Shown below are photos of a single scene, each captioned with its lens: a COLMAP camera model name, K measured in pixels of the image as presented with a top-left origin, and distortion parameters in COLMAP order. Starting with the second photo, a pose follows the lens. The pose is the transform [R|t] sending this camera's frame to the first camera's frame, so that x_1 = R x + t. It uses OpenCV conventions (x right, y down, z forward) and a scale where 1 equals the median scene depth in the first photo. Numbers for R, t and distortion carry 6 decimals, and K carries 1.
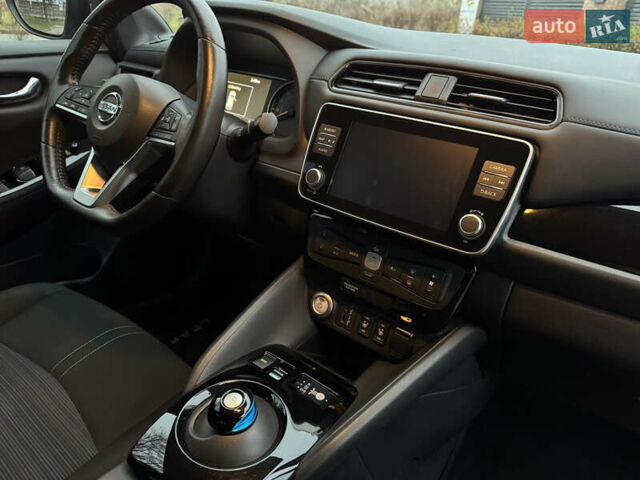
lens RADIAL K [[446.2, 0, 318.0], [0, 446.2, 237.3], [0, 0, 1]] dist [0.071007, -0.098180]
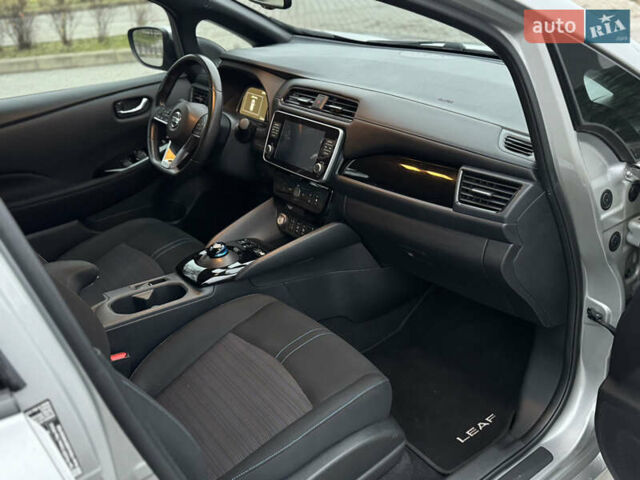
lens RADIAL K [[634.9, 0, 320.0], [0, 634.9, 240.0], [0, 0, 1]] dist [0.198632, -0.357684]
pose [[0.952454, -0.000092, -0.304682, 1.001040], [-0.004079, 0.999906, -0.013054, 0.281101], [0.304654, 0.013676, 0.952365, -1.502035]]
